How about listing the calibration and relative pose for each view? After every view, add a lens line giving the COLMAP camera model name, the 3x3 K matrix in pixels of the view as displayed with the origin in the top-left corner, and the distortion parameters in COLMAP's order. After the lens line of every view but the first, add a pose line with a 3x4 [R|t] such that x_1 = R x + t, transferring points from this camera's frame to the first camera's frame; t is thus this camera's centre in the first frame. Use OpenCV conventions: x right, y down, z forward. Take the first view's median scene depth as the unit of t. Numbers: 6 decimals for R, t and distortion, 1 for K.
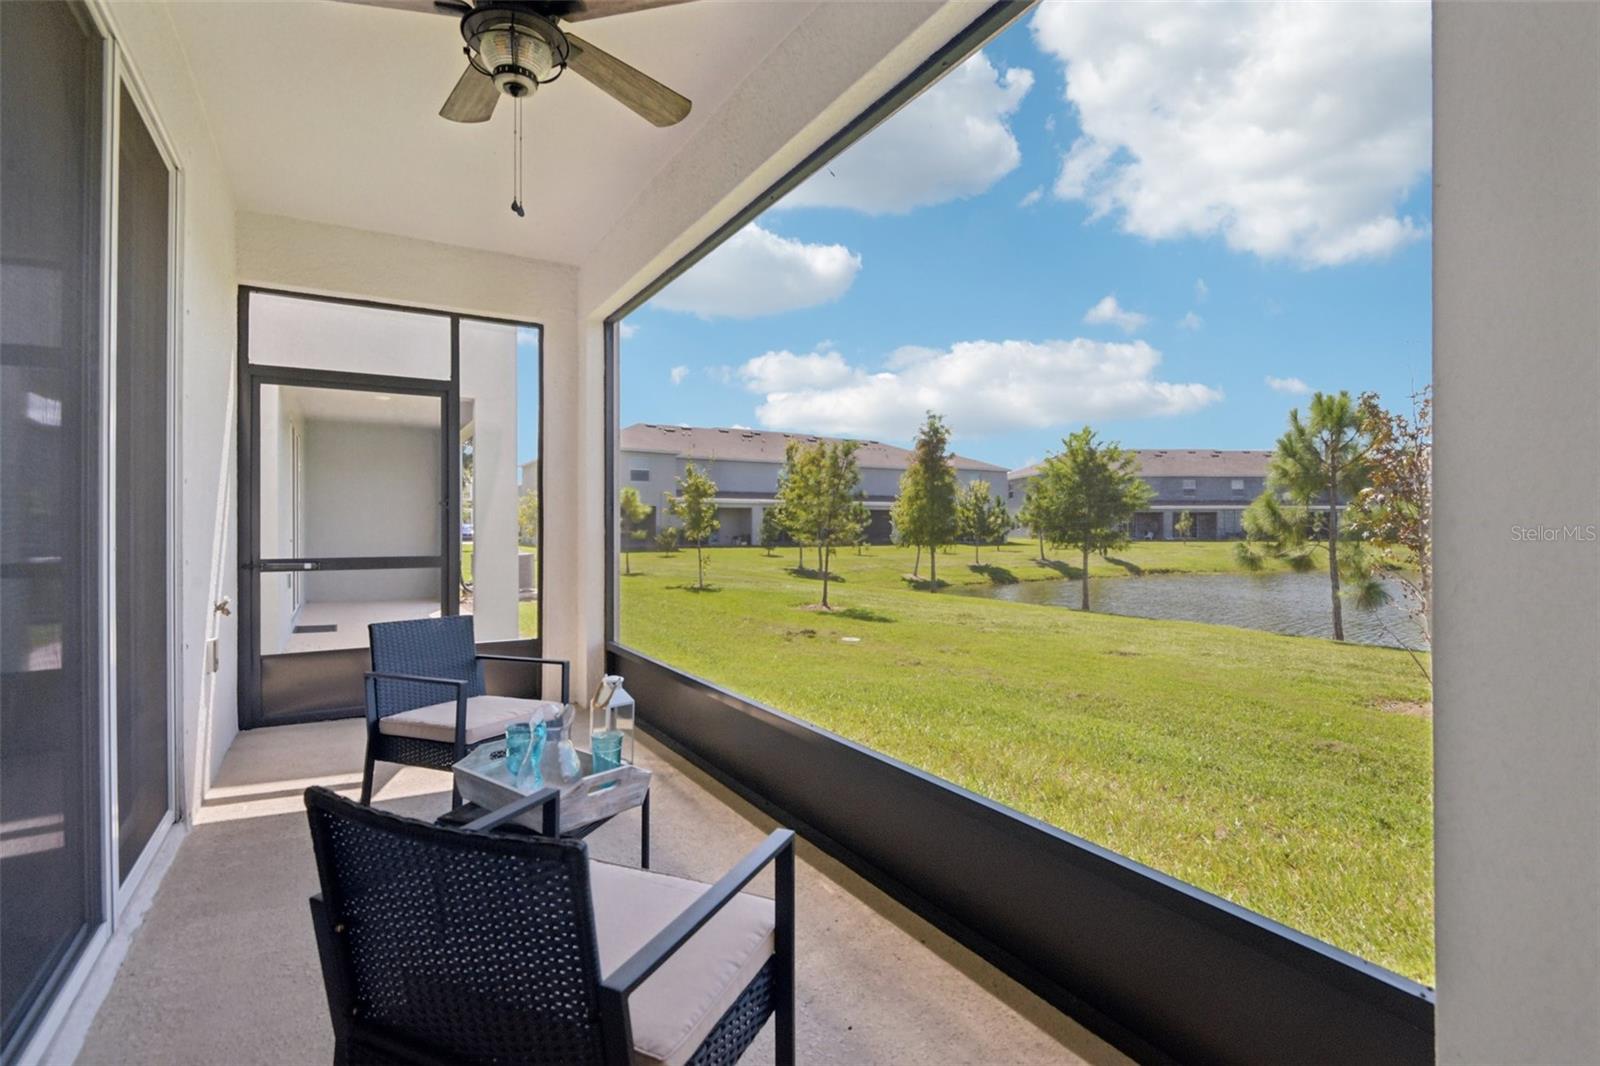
lens RADIAL K [[758.1, 0, 800.0], [0, 758.1, 533.0], [0, 0, 1]] dist [-0.000462, -0.019377]
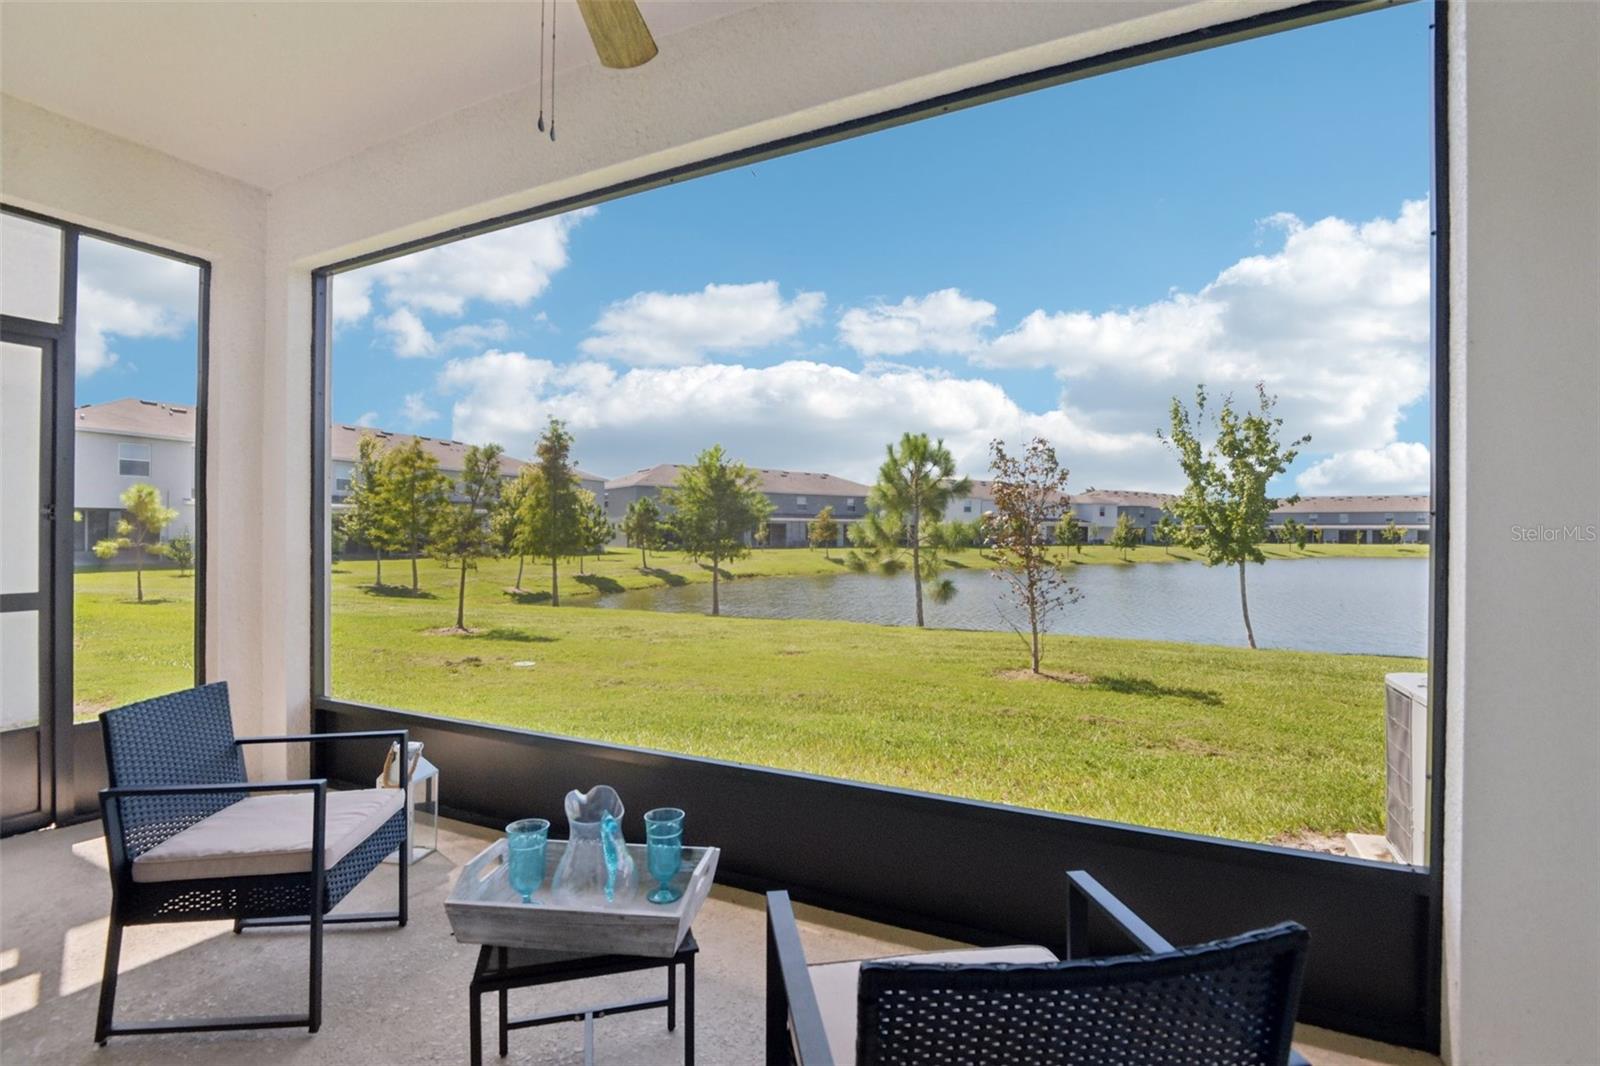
lens RADIAL K [[754.0, 0, 800.0], [0, 754.0, 533.0], [0, 0, 1]] dist [-0.053047, -0.000407]
pose [[0.806286, 0.000804, 0.591525, -0.160938], [0.003792, 0.999972, -0.006528, -0.007344], [-0.591514, 0.007507, 0.806260, 0.068272]]
